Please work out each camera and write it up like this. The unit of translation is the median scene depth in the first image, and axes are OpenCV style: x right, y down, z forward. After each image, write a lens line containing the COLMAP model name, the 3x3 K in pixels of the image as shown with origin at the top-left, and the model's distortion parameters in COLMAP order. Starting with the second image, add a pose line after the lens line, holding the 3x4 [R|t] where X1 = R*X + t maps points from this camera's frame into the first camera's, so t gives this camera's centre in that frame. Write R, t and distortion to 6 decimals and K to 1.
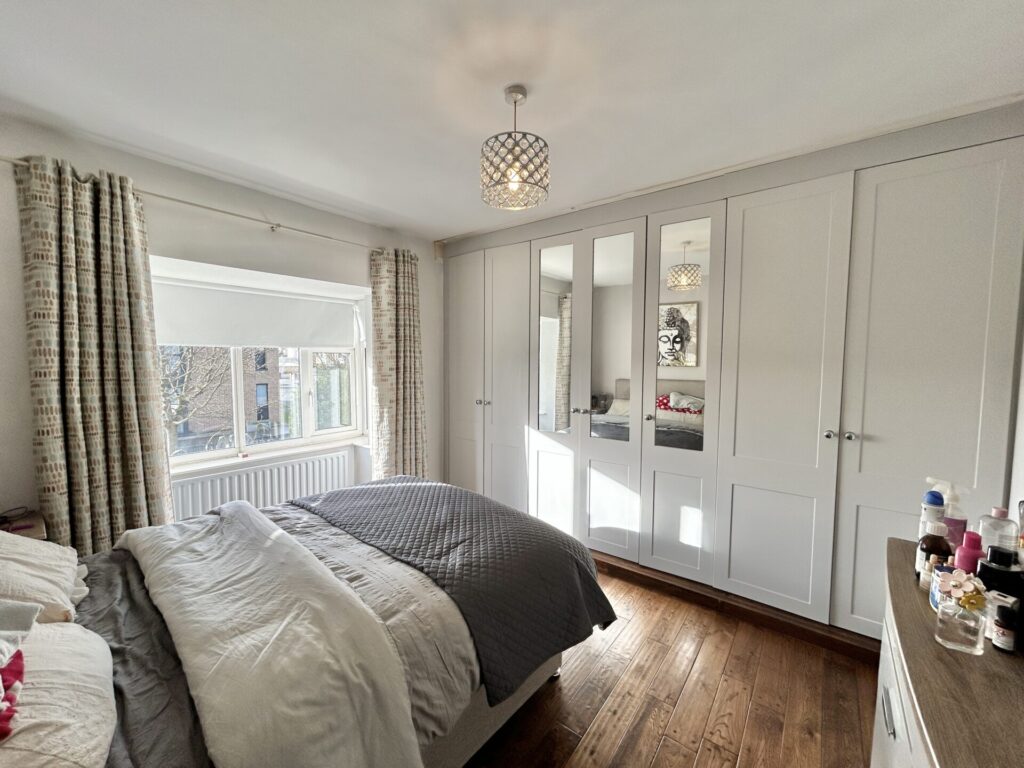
lens RADIAL K [[413.8, 0, 510.7], [0, 413.8, 384.1], [0, 0, 1]] dist [-0.001925, 0.000501]
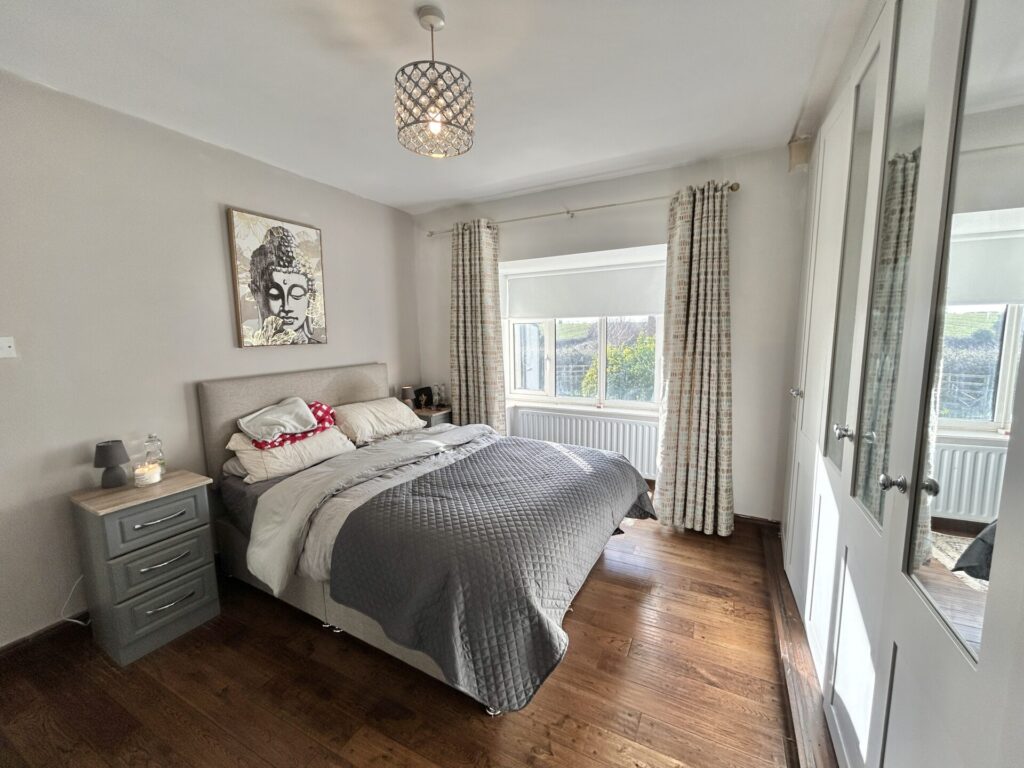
lens RADIAL K [[413.8, 0, 517.3], [0, 413.8, 385.8], [0, 0, 1]] dist [-0.001925, 0.000501]
pose [[0.189738, 0.119351, -0.974554, 0.575435], [-0.040954, 0.992682, 0.113598, -0.021315], [0.980980, 0.018358, 0.193237, 0.603520]]
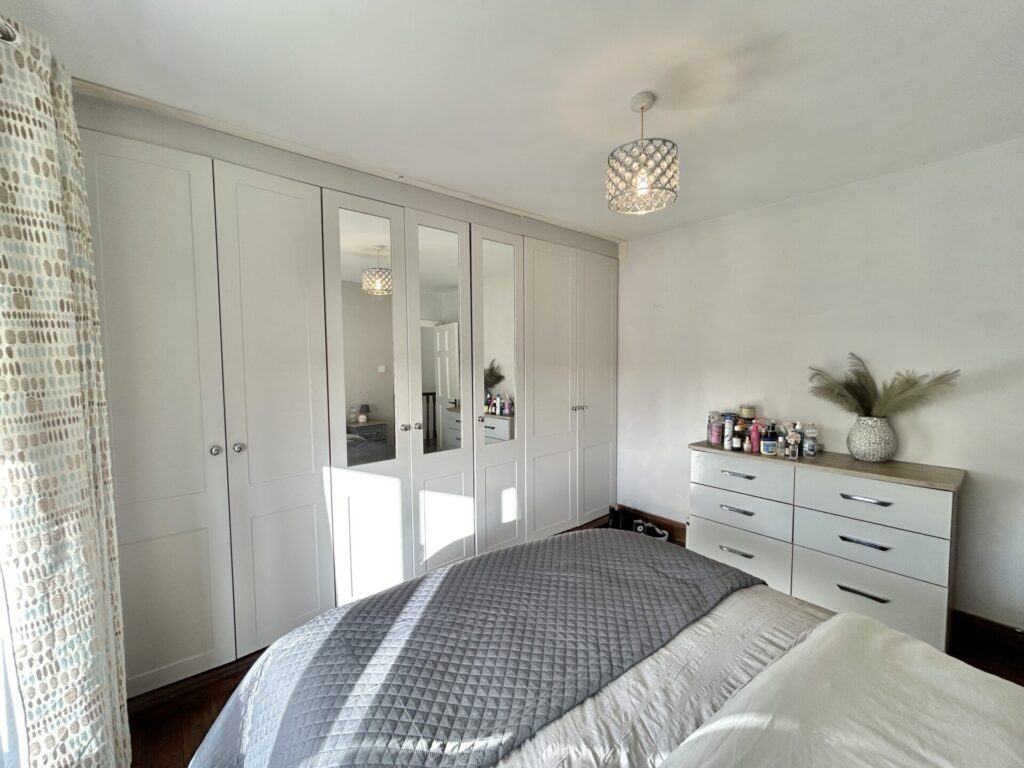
lens RADIAL K [[413.8, 0, 507.6], [0, 413.8, 385.8], [0, 0, 1]] dist [-0.001925, 0.000501]
pose [[0.211927, -0.063125, 0.975245, -0.641410], [0.068543, 0.996414, 0.049600, -0.048356], [-0.974879, 0.056335, 0.215494, 0.678380]]
